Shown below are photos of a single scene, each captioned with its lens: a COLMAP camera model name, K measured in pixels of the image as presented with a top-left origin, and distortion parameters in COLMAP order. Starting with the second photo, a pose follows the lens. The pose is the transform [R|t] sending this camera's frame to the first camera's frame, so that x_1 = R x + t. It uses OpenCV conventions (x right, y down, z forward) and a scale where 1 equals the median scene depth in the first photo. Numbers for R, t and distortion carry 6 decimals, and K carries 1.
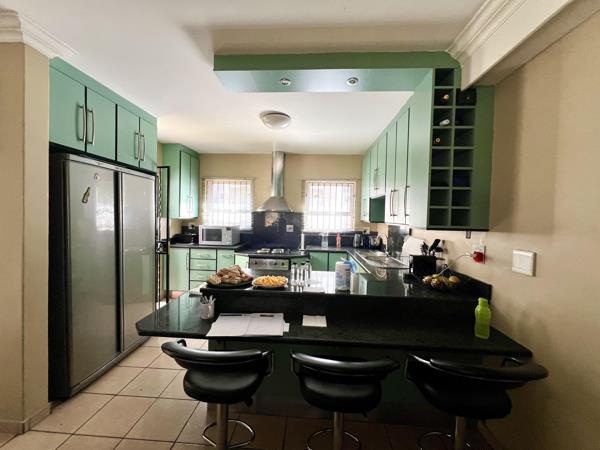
lens RADIAL K [[239.5, 0, 298.0], [0, 239.5, 222.0], [0, 0, 1]] dist [-0.000286, 0.000276]
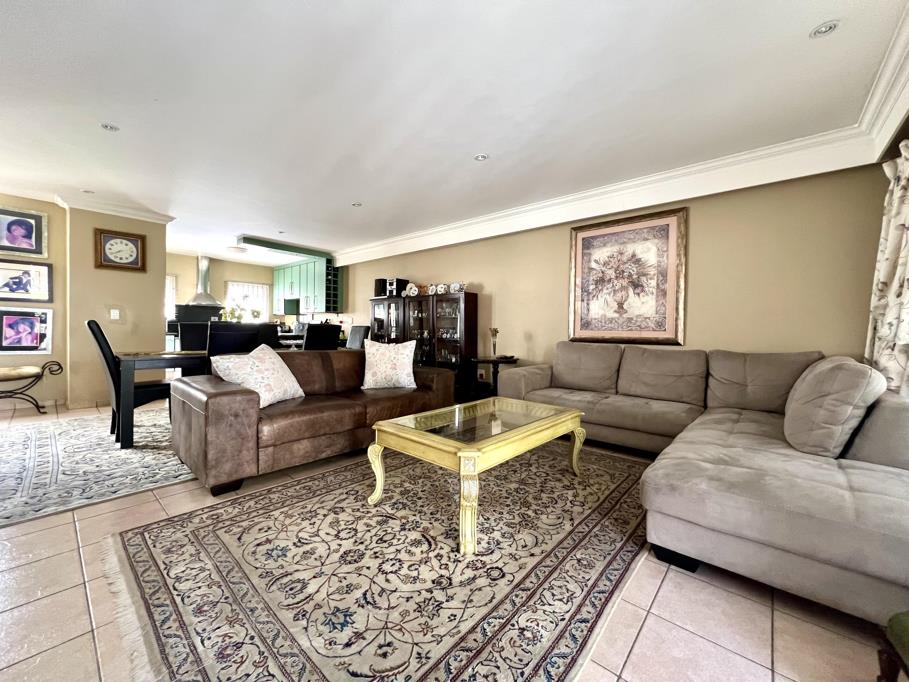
lens RADIAL K [[362.9, 0, 451.5], [0, 362.9, 336.4], [0, 0, 1]] dist [-0.000286, 0.000276]
pose [[0.619321, -0.025240, 0.784732, -0.776346], [0.017705, 0.999678, 0.018181, 0.105676], [-0.784938, 0.002634, 0.619569, -1.151845]]
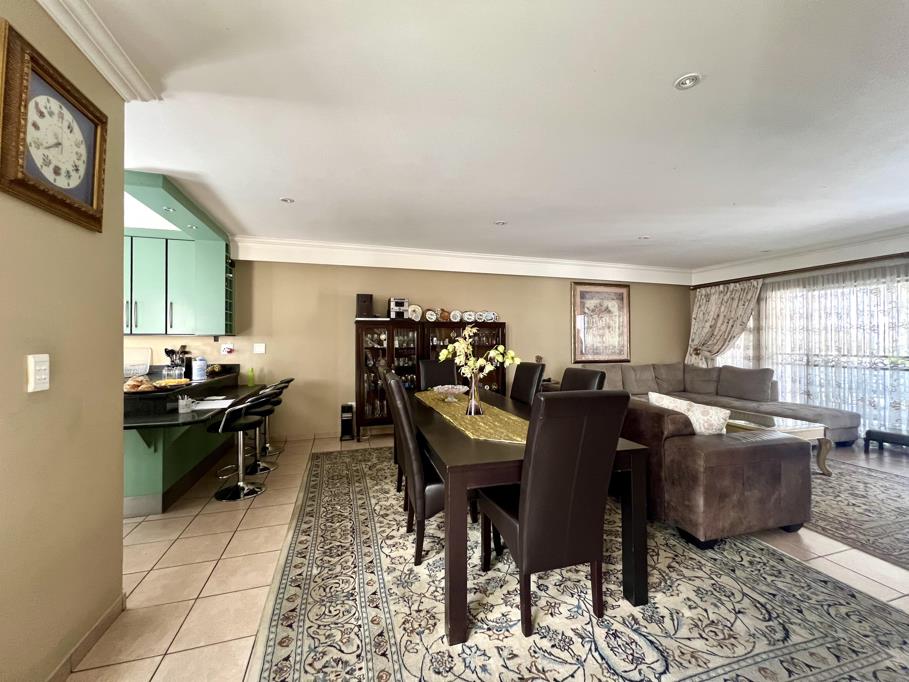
lens RADIAL K [[362.9, 0, 451.5], [0, 362.9, 336.4], [0, 0, 1]] dist [-0.000286, 0.000276]
pose [[-0.341506, -0.006344, 0.939858, -0.936584], [0.017350, 0.999764, 0.013053, 0.012479], [-0.939719, 0.020764, -0.341316, 0.144996]]
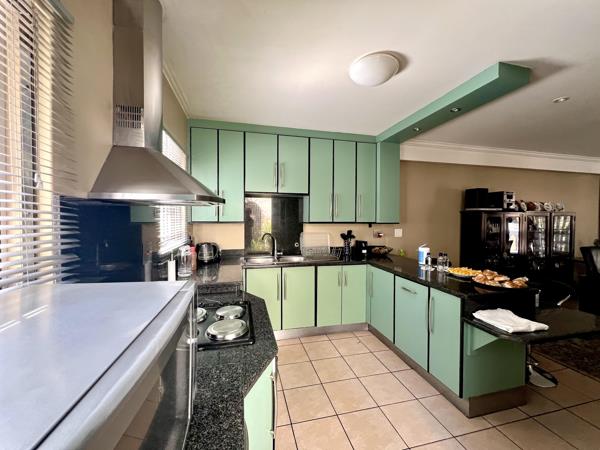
lens RADIAL K [[239.5, 0, 298.0], [0, 239.5, 222.0], [0, 0, 1]] dist [-0.000286, 0.000276]
pose [[-0.293248, -0.040767, 0.955167, -0.439872], [0.011385, 0.998871, 0.046128, -0.032510], [-0.955968, 0.024402, -0.292453, 0.933372]]
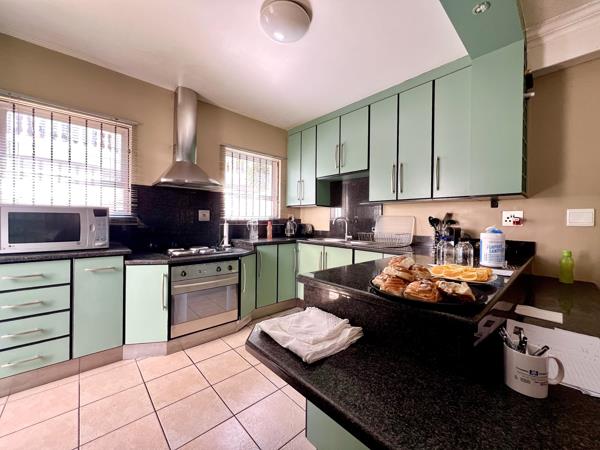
lens RADIAL K [[239.5, 0, 298.0], [0, 239.5, 222.0], [0, 0, 1]] dist [-0.000286, 0.000276]
pose [[0.698334, -0.016366, 0.715585, -0.337401], [0.019312, 0.999805, 0.004020, 0.049620], [-0.715512, 0.011012, 0.698514, 0.376756]]
